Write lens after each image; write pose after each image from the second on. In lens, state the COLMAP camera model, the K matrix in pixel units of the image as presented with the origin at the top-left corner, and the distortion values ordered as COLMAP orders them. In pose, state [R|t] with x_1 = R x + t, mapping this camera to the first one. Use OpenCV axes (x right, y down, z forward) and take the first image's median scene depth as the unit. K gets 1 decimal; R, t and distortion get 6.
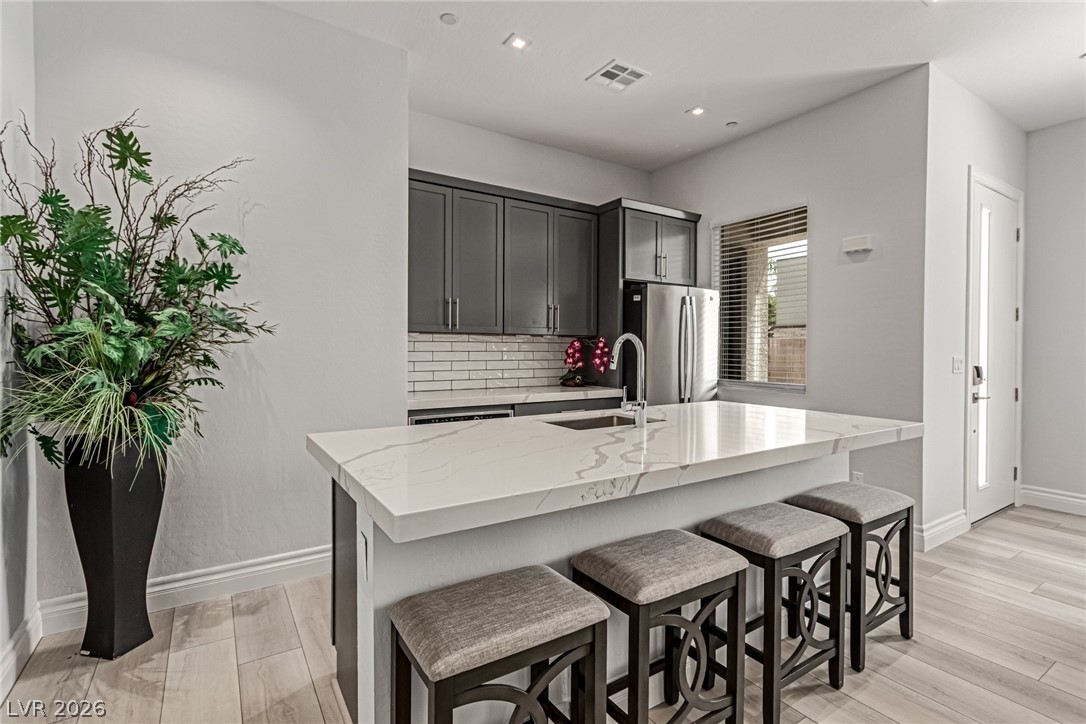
lens RADIAL K [[500.7, 0, 539.5], [0, 500.7, 354.6], [0, 0, 1]] dist [0.003230, -0.000226]
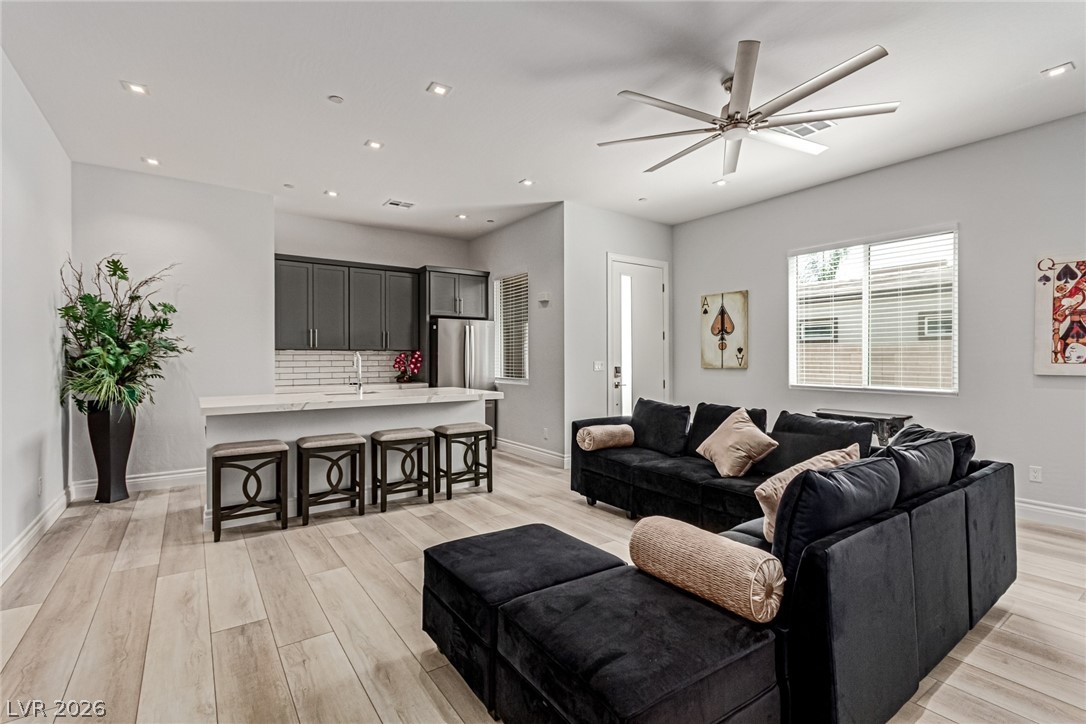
lens RADIAL K [[500.7, 0, 543.5], [0, 500.7, 359.3], [0, 0, 1]] dist [0.003230, -0.000226]
pose [[0.999350, -0.006994, 0.035377, 0.856339], [0.007316, 0.999933, -0.008967, 0.015783], [-0.035312, 0.009220, 0.999334, -1.117696]]
